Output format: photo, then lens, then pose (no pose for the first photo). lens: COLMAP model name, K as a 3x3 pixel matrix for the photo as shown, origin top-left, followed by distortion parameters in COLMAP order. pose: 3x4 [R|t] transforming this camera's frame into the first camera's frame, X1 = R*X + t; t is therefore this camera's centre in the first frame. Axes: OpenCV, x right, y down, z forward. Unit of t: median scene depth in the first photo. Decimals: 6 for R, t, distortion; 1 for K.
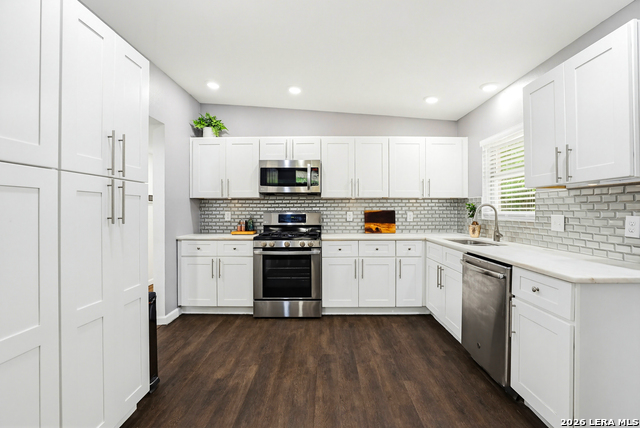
lens RADIAL K [[295.8, 0, 321.9], [0, 295.8, 207.7], [0, 0, 1]] dist [-0.032970, 0.000413]
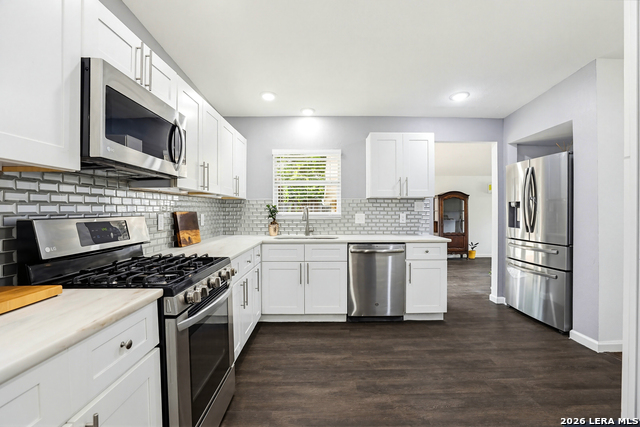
lens RADIAL K [[296.8, 0, 323.2], [0, 296.8, 211.0], [0, 0, 1]] dist [-0.027238, -0.000098]
pose [[-0.019954, -0.000591, 0.999801, -0.688128], [-0.005532, 0.999985, 0.000481, 0.007339], [-0.999786, -0.005522, -0.019957, 0.961659]]
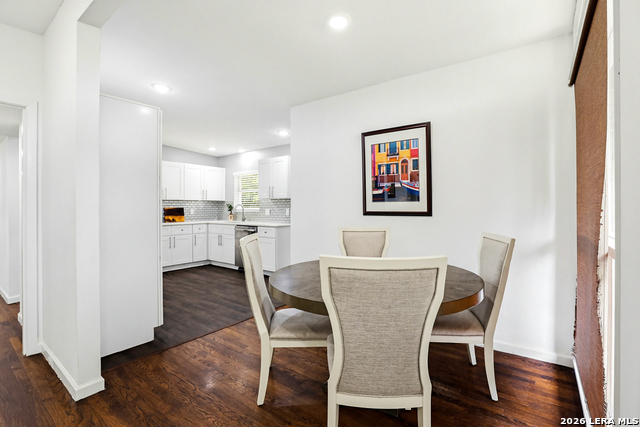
lens RADIAL K [[296.8, 0, 323.2], [0, 296.8, 211.0], [0, 0, 1]] dist [-0.027238, -0.000098]
pose [[0.591668, -0.008971, 0.806132, -0.835122], [-0.004497, 0.999886, 0.014428, 0.000943], [-0.806169, -0.012162, 0.591560, -0.792978]]
